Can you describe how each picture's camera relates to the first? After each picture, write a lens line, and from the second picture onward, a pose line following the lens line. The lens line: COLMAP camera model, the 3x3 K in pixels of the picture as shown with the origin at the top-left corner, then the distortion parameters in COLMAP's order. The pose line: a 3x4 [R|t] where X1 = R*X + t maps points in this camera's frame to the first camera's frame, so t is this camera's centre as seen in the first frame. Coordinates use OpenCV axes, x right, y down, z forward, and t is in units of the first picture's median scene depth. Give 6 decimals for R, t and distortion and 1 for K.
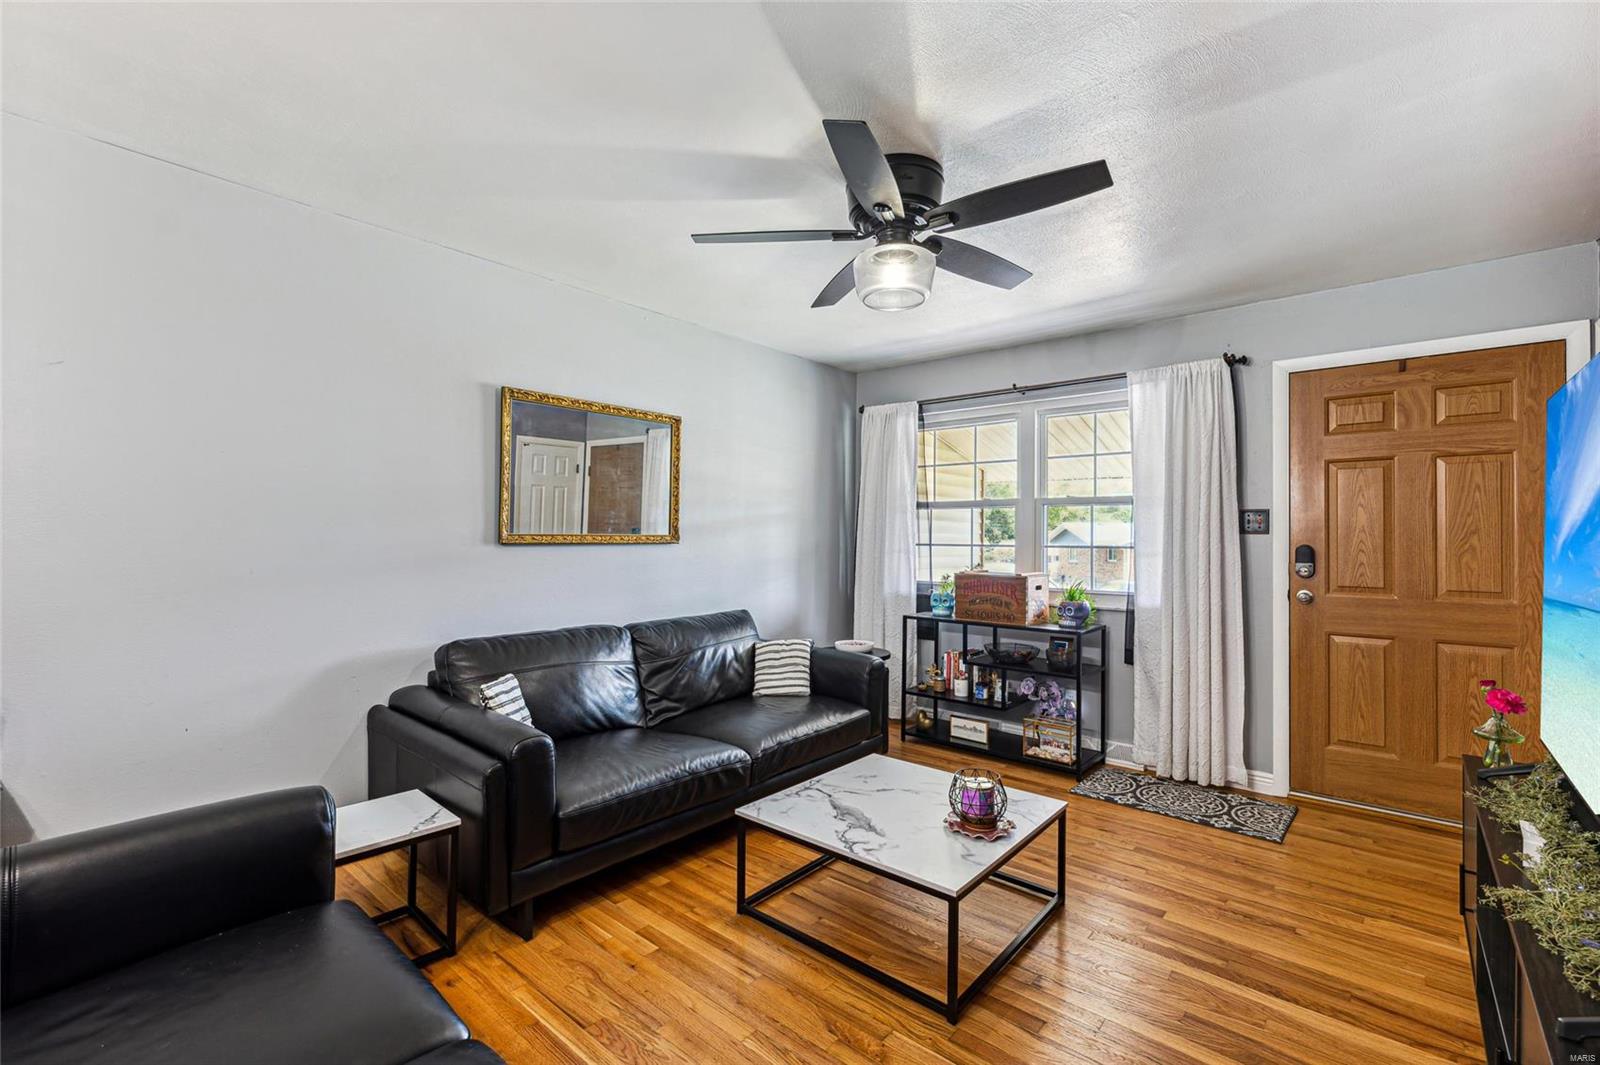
lens RADIAL K [[698.6, 0, 799.4], [0, 698.6, 528.4], [0, 0, 1]] dist [-0.000116, -0.000049]
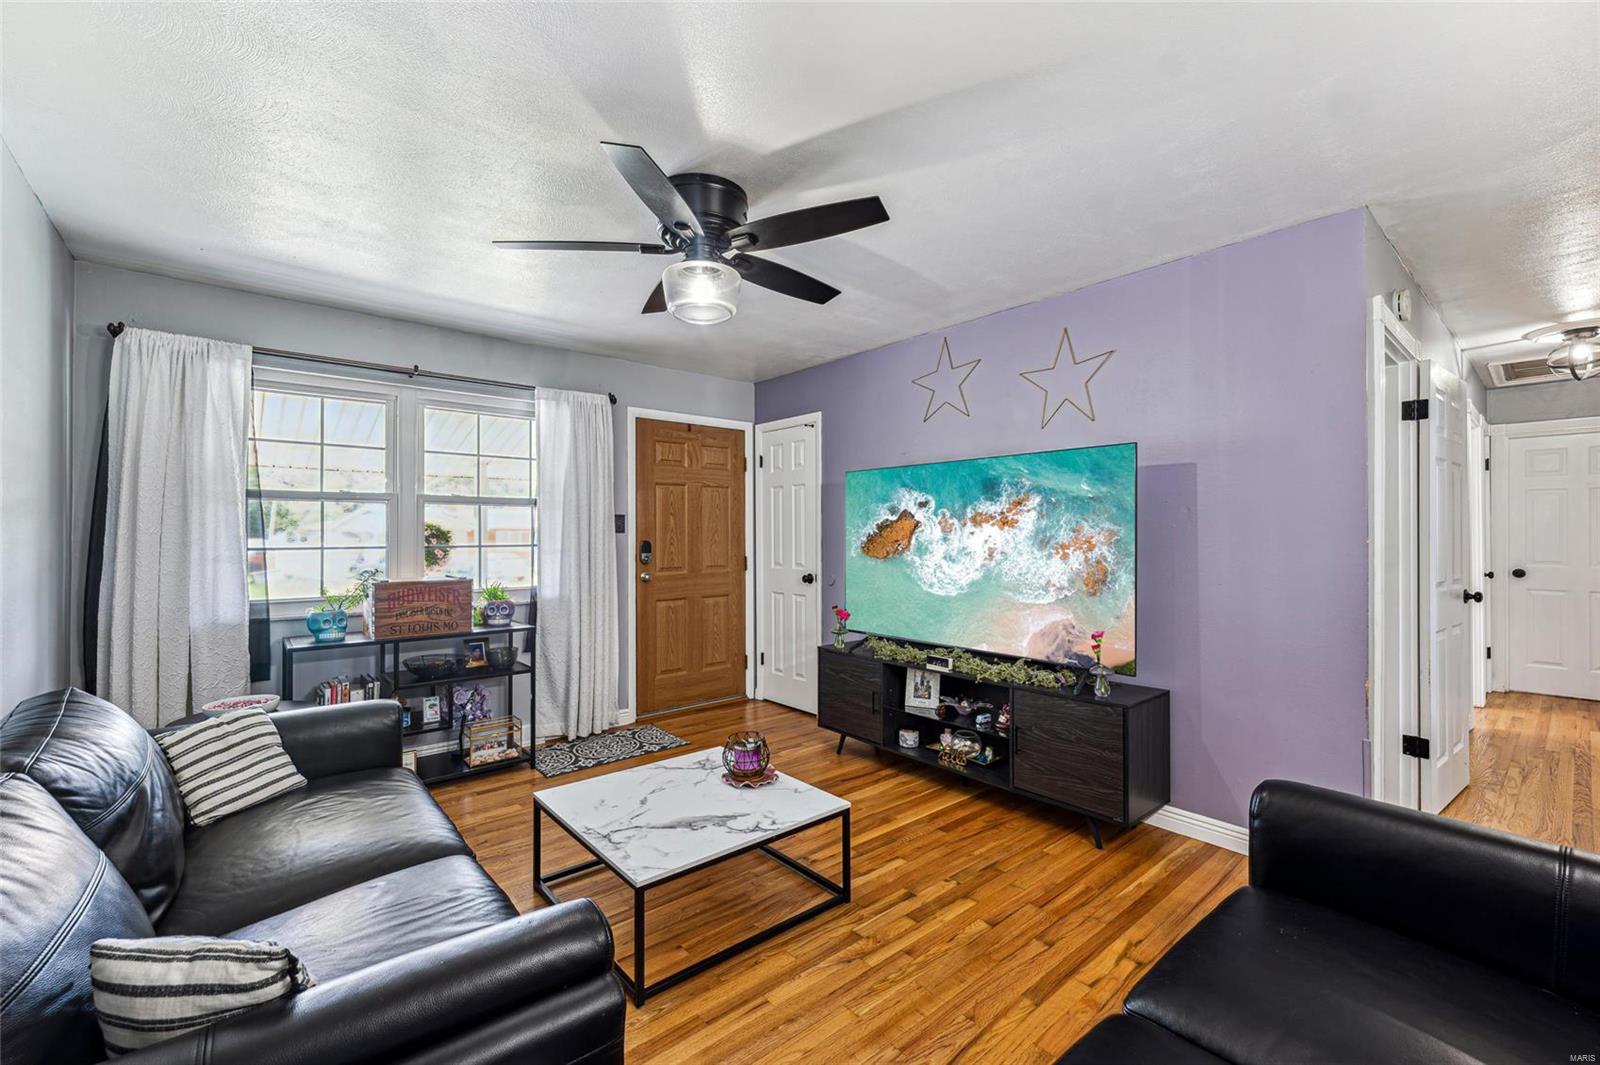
lens RADIAL K [[659.4, 0, 800.0], [0, 659.4, 532.5], [0, 0, 1]] dist [0.000702, -0.000051]
pose [[0.158343, -0.005329, 0.987370, -0.542567], [-0.009307, 0.999933, 0.006889, -0.005363], [-0.987340, -0.010280, 0.158283, 0.466739]]
